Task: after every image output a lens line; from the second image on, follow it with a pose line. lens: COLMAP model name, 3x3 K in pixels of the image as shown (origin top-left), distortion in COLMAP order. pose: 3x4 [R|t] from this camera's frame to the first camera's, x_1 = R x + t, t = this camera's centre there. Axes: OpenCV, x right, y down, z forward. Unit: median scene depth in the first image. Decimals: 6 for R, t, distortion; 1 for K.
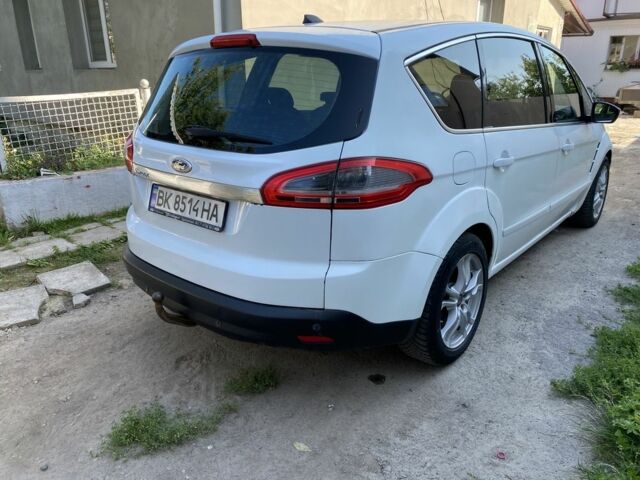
lens RADIAL K [[491.7, 0, 320.0], [0, 491.7, 240.0], [0, 0, 1]] dist [0.006776, -0.004363]
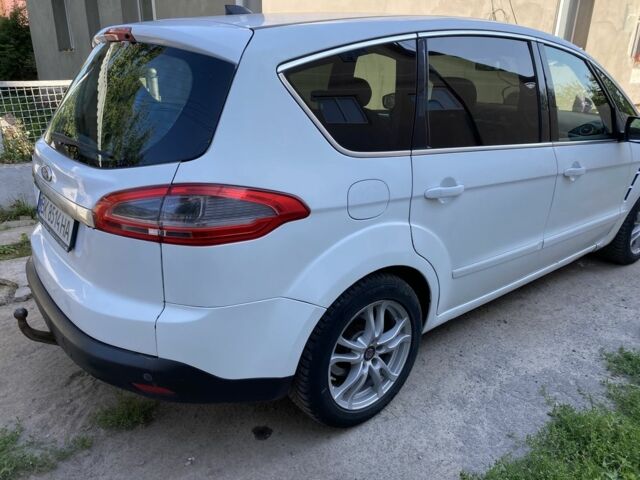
lens RADIAL K [[491.7, 0, 320.0], [0, 491.7, 240.0], [0, 0, 1]] dist [0.006776, -0.004363]
pose [[0.981334, 0.093411, -0.168099, 0.329633], [-0.089093, 0.995474, 0.033069, -0.091638], [0.170427, -0.017475, 0.985215, 0.170782]]
